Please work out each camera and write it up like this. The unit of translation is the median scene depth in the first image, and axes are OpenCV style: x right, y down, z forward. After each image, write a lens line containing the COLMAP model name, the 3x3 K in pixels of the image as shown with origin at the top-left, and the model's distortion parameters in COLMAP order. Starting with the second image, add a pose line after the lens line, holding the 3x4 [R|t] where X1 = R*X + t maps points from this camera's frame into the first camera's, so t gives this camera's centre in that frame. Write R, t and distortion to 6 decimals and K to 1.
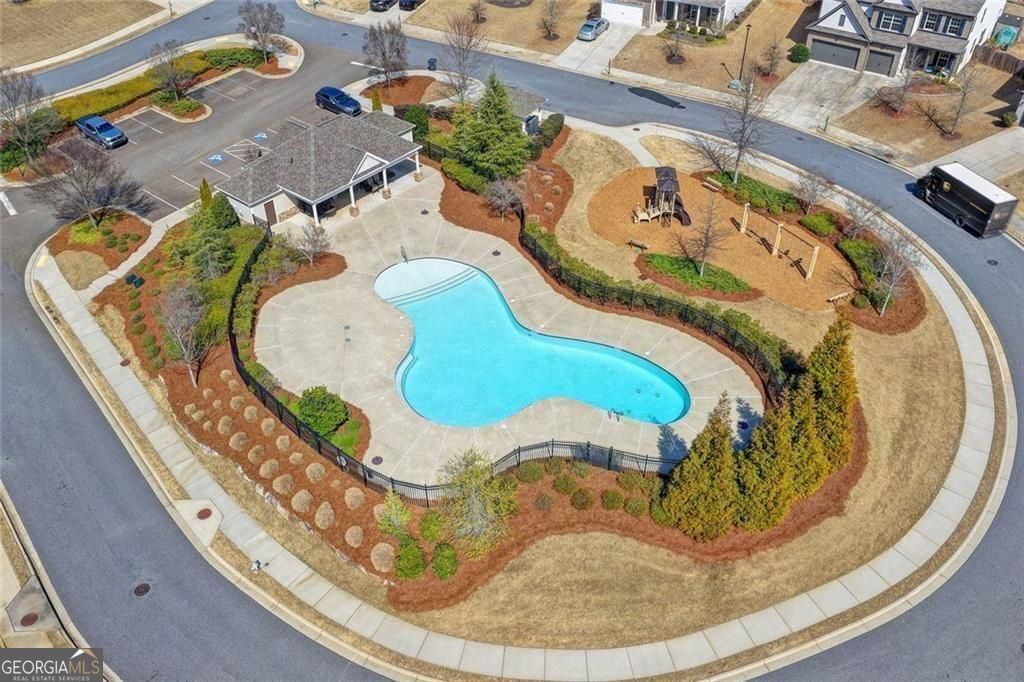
lens RADIAL K [[848.2, 0, 515.3], [0, 848.2, 347.0], [0, 0, 1]] dist [-0.015685, 0.044354]
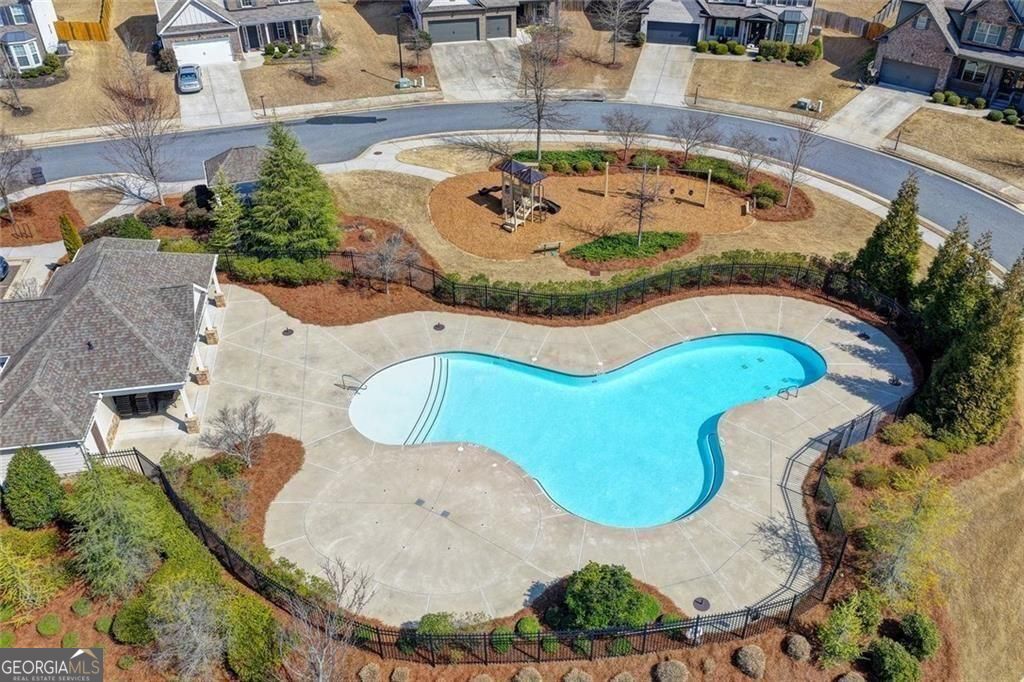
lens RADIAL K [[848.2, 0, 515.3], [0, 848.2, 347.0], [0, 0, 1]] dist [-0.015685, 0.044354]
pose [[0.666069, -0.445155, 0.598488, -0.437646], [0.479807, 0.870047, 0.113154, -0.148876], [-0.571084, 0.211790, 0.793100, 0.372642]]
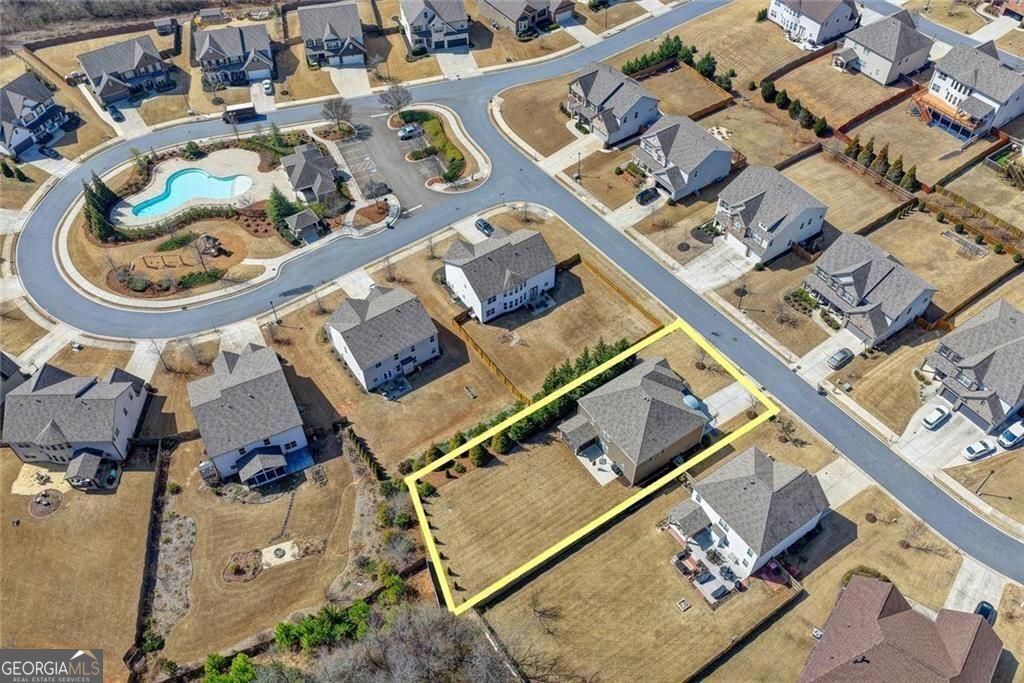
lens RADIAL K [[848.2, 0, 515.3], [0, 848.2, 347.5], [0, 0, 1]] dist [-0.015685, 0.044354]
pose [[-0.443398, 0.687235, -0.575418, 1.513878], [-0.567265, 0.281892, 0.773787, -2.690386], [0.693980, 0.669510, 0.264854, 1.229365]]
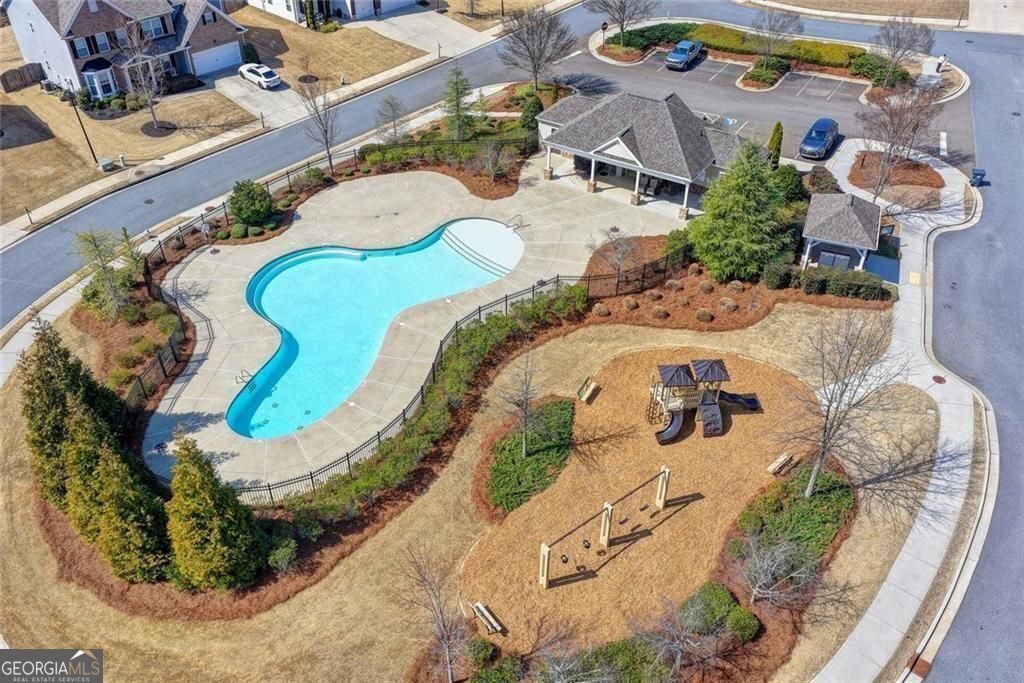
lens RADIAL K [[848.2, 0, 515.3], [0, 848.2, 347.5], [0, 0, 1]] dist [-0.015685, 0.044354]
pose [[0.134175, 0.626422, -0.767849, 0.669685], [-0.636536, 0.648343, 0.417699, -0.408731], [0.759486, 0.432719, 0.485732, 0.601140]]
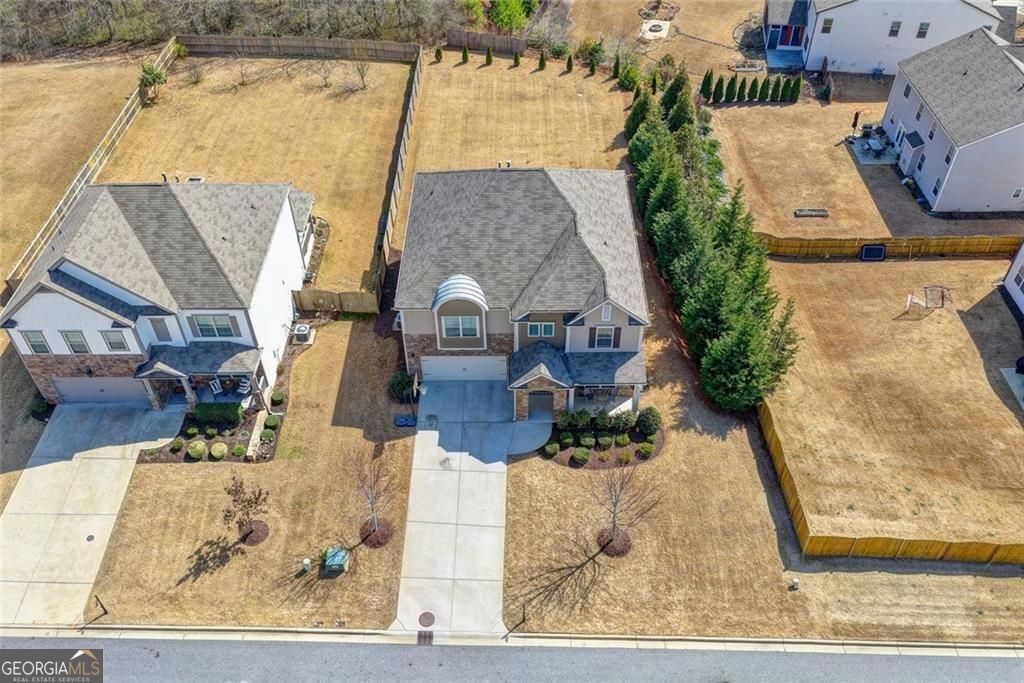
lens RADIAL K [[848.2, 0, 515.3], [0, 848.2, 347.5], [0, 0, 1]] dist [-0.015685, 0.044354]
pose [[-0.482245, -0.601797, 0.636616, -0.288122], [0.566262, 0.340341, 0.750677, -1.834412], [-0.668422, 0.722501, 0.176647, 2.020217]]
